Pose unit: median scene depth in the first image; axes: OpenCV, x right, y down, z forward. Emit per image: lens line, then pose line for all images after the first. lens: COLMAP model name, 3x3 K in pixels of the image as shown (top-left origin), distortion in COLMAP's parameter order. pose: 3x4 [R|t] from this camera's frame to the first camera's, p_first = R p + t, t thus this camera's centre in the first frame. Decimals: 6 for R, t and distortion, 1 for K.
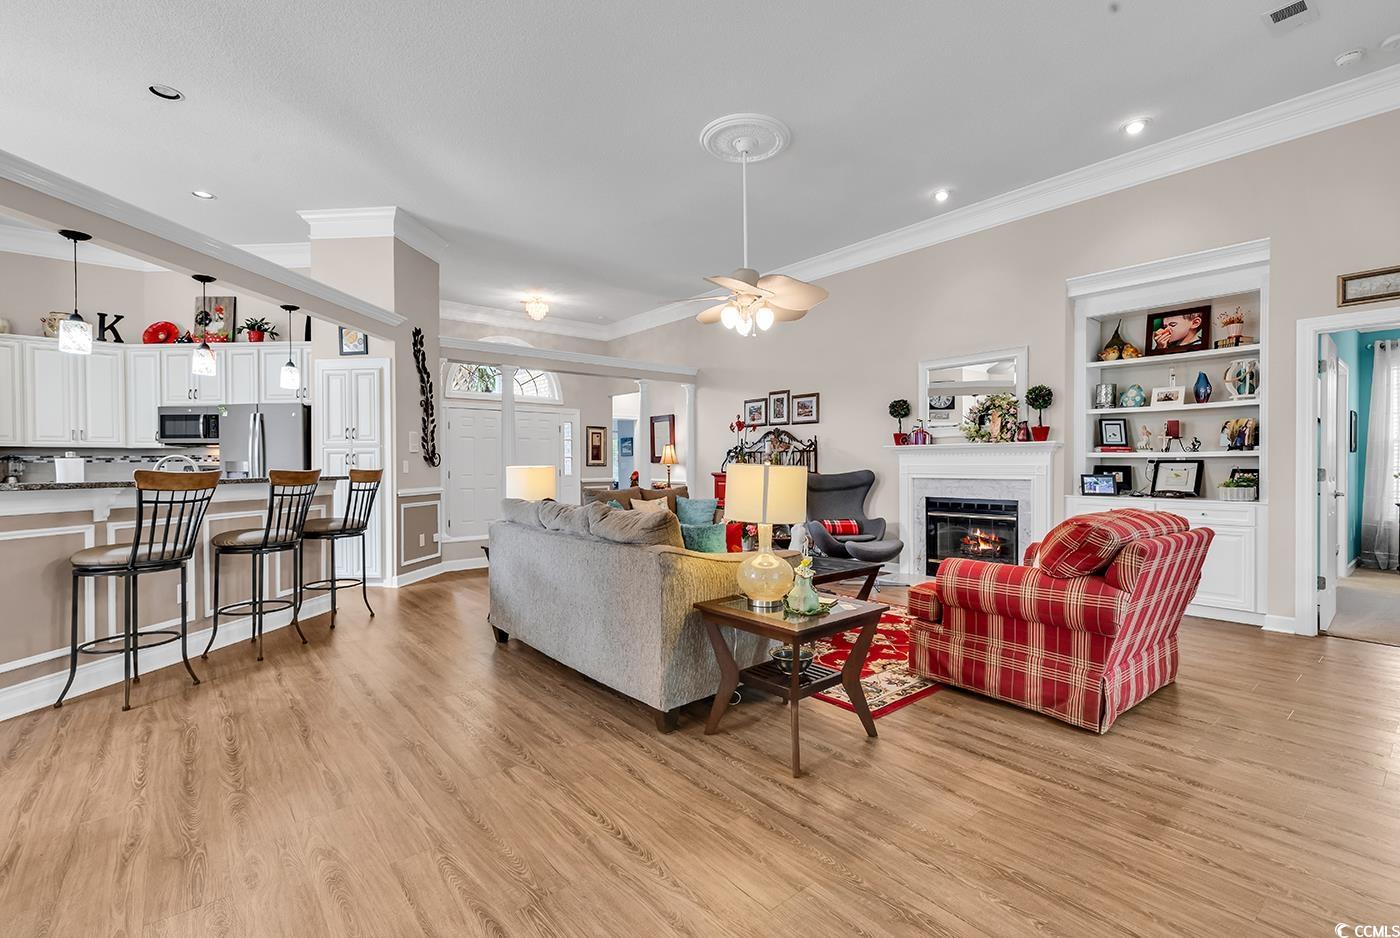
lens RADIAL K [[637.1, 0, 708.6], [0, 637.1, 466.6], [0, 0, 1]] dist [-0.000135, -0.000061]
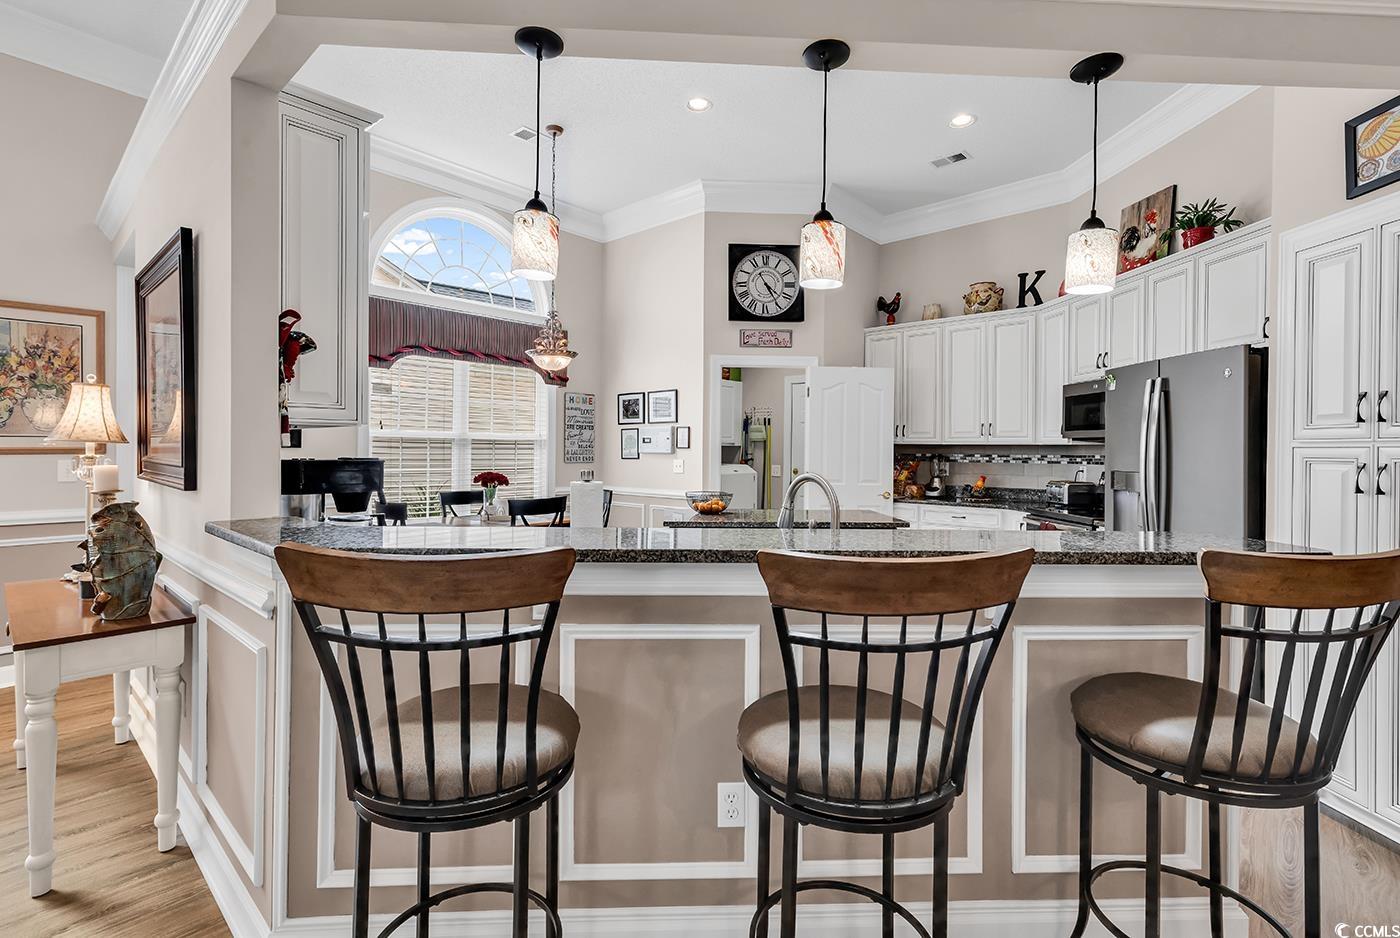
lens RADIAL K [[636.5, 0, 698.9], [0, 636.5, 448.8], [0, 0, 1]] dist [0.000804, -0.000100]
pose [[0.129471, 0.005797, -0.991566, -0.277497], [-0.012818, 0.999909, 0.004173, -0.027554], [0.991500, 0.012169, 0.129533, 0.623872]]
